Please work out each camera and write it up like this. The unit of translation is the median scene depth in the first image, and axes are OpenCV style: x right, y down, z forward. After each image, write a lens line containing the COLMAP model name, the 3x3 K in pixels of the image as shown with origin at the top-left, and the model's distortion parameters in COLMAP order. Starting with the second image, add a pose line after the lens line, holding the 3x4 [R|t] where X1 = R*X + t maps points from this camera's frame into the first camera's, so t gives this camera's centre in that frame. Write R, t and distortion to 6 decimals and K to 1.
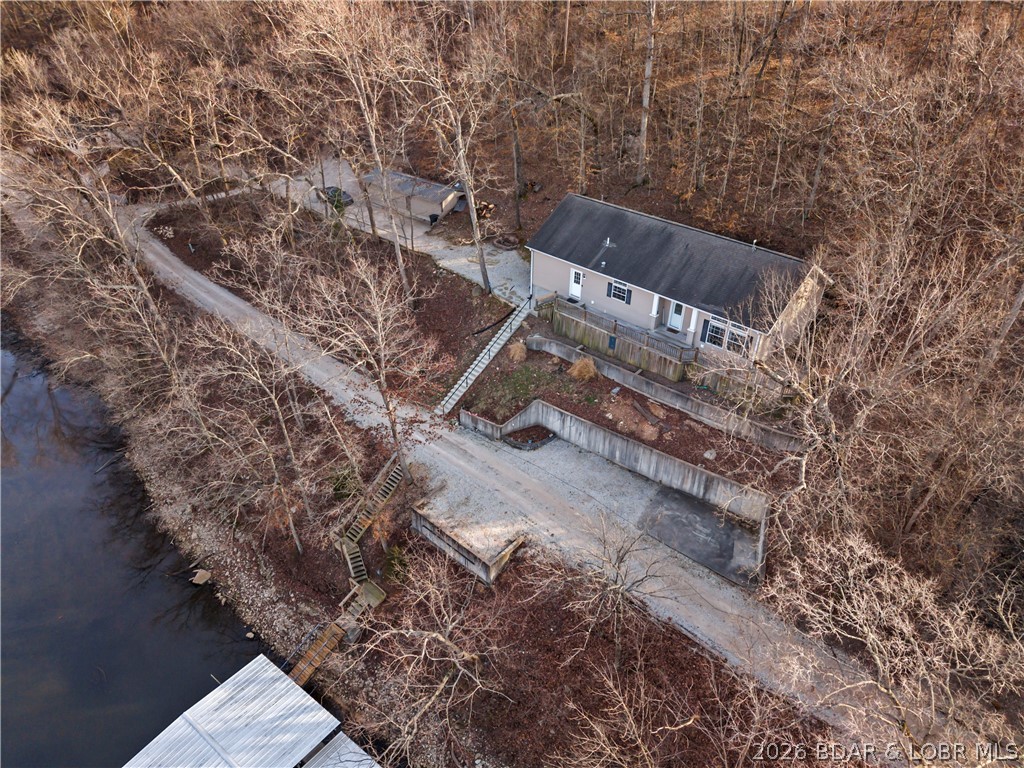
lens RADIAL K [[702.3, 0, 501.3], [0, 702.3, 376.3], [0, 0, 1]] dist [0.046115, -0.041766]
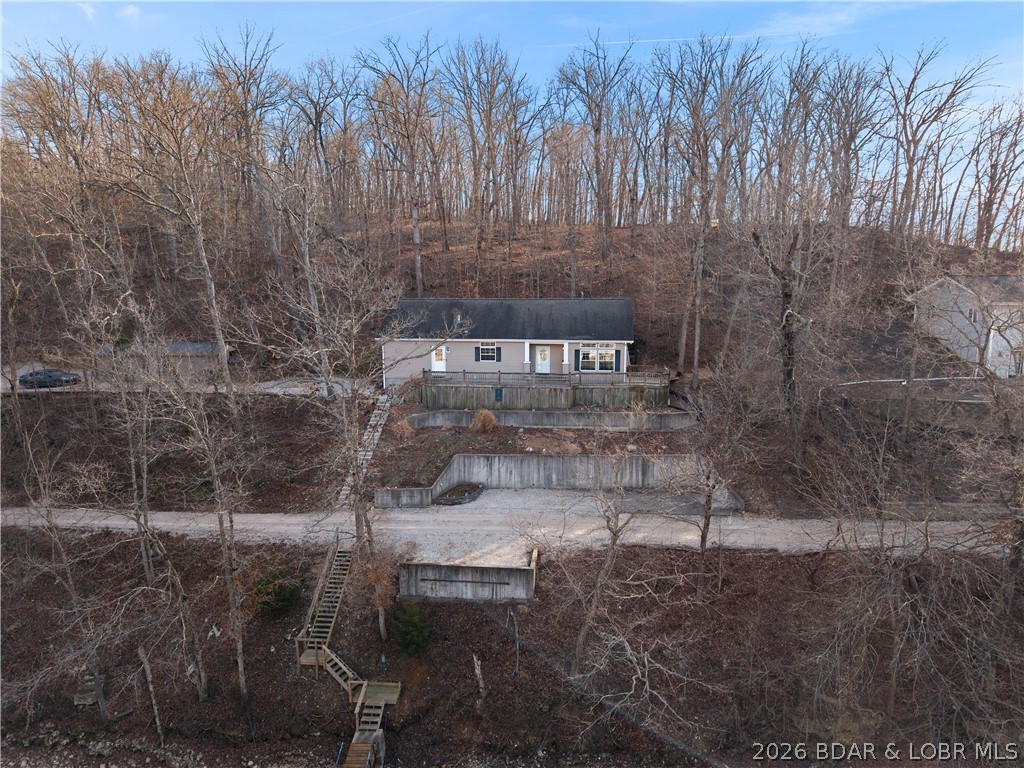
lens RADIAL K [[702.3, 0, 516.3], [0, 702.3, 376.0], [0, 0, 1]] dist [0.046115, -0.041766]
pose [[0.797431, -0.087258, 0.597068, -0.450647], [0.335808, 0.886278, -0.318973, 0.274103], [-0.501335, 0.454859, 0.736048, 0.204416]]
